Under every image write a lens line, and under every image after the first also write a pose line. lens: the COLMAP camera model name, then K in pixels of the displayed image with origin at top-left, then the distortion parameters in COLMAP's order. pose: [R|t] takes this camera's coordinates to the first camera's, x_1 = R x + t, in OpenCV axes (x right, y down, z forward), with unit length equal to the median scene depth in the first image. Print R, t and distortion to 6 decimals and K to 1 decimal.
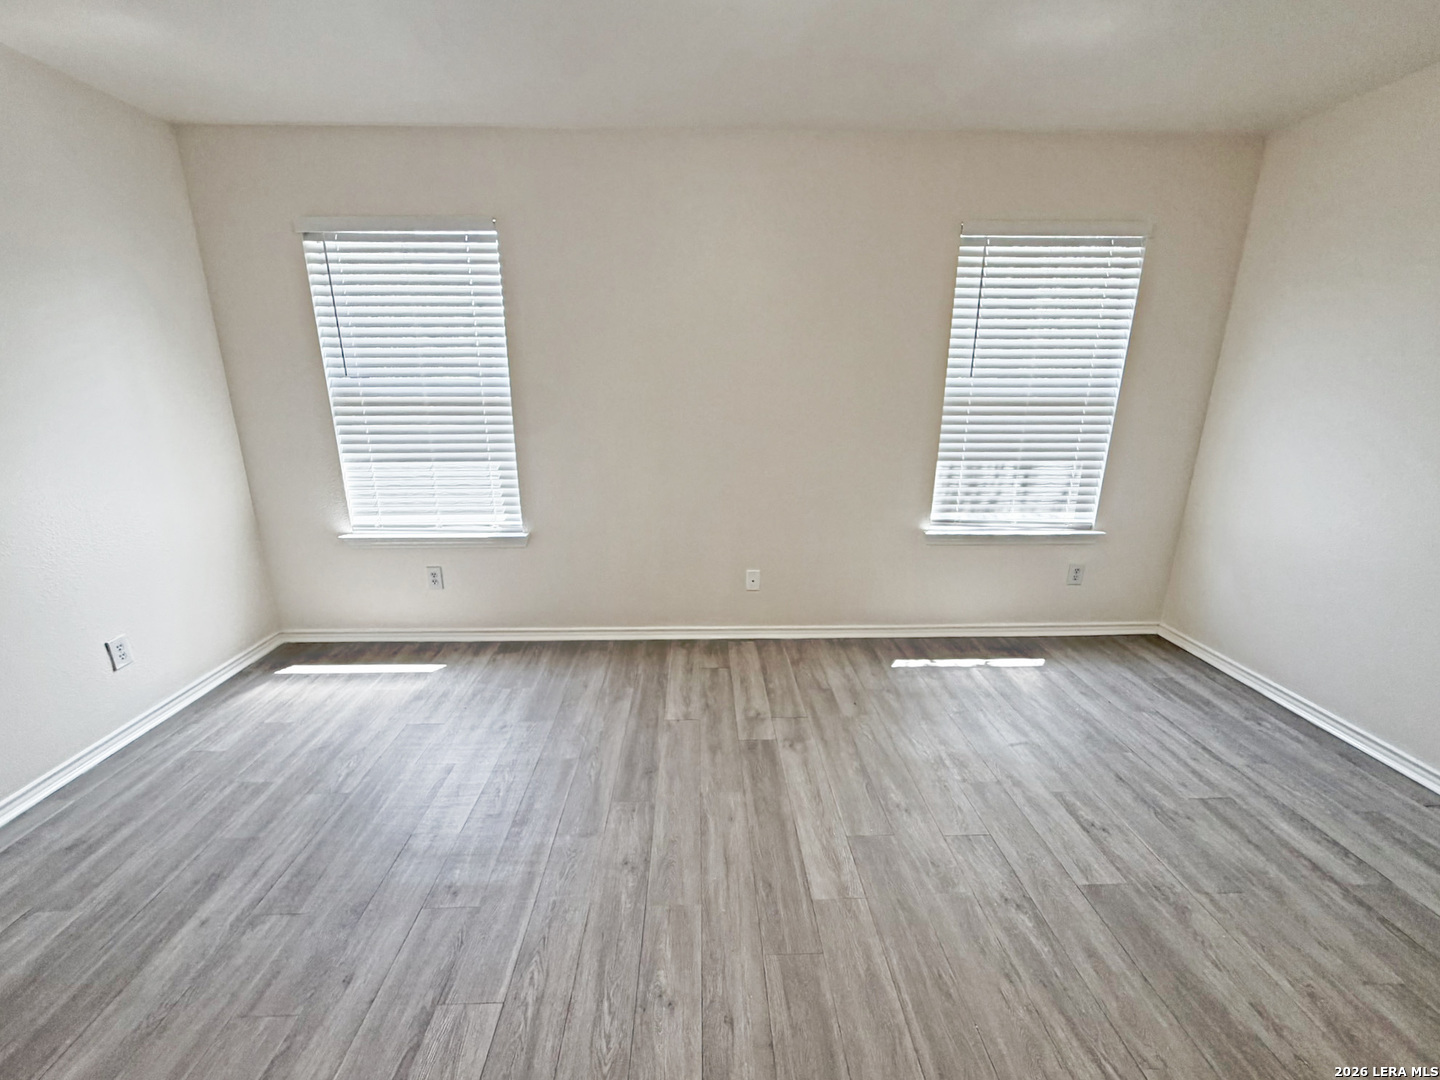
lens RADIAL K [[590.2, 0, 710.6], [0, 590.2, 543.7], [0, 0, 1]] dist [0.000213, -0.000041]
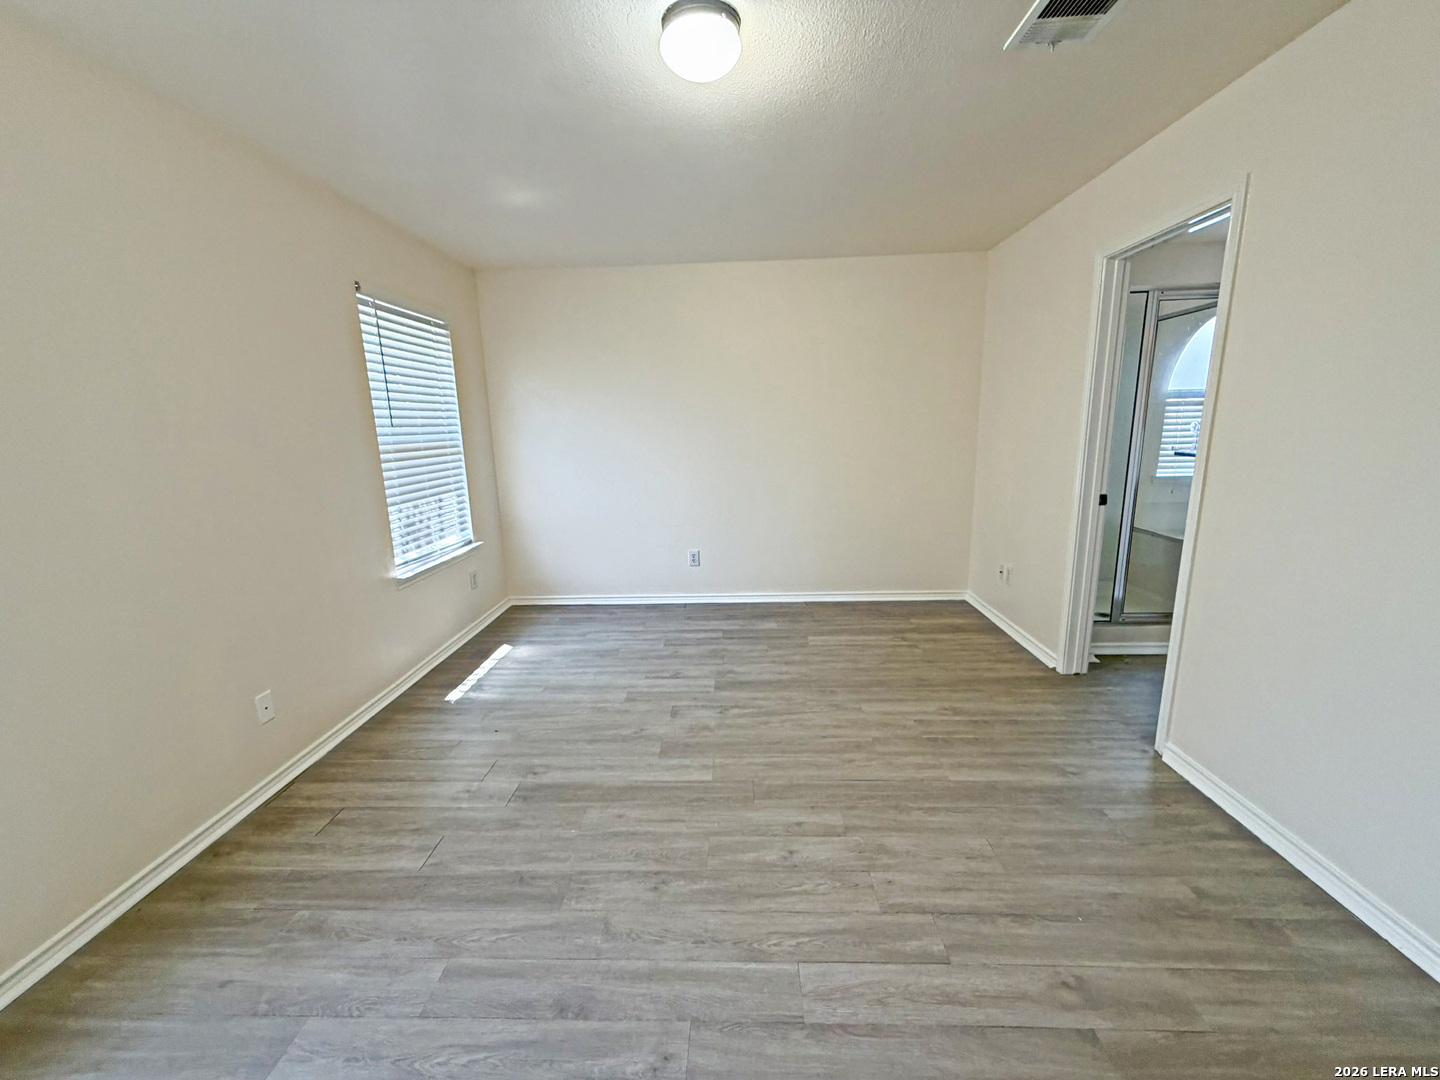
lens RADIAL K [[590.2, 0, 710.6], [0, 590.2, 543.7], [0, 0, 1]] dist [0.000213, -0.000041]
pose [[0.063533, -0.203068, 0.977101, -0.754161], [0.299415, 0.937854, 0.175443, -0.120644], [-0.952005, 0.281413, 0.120386, 0.469410]]
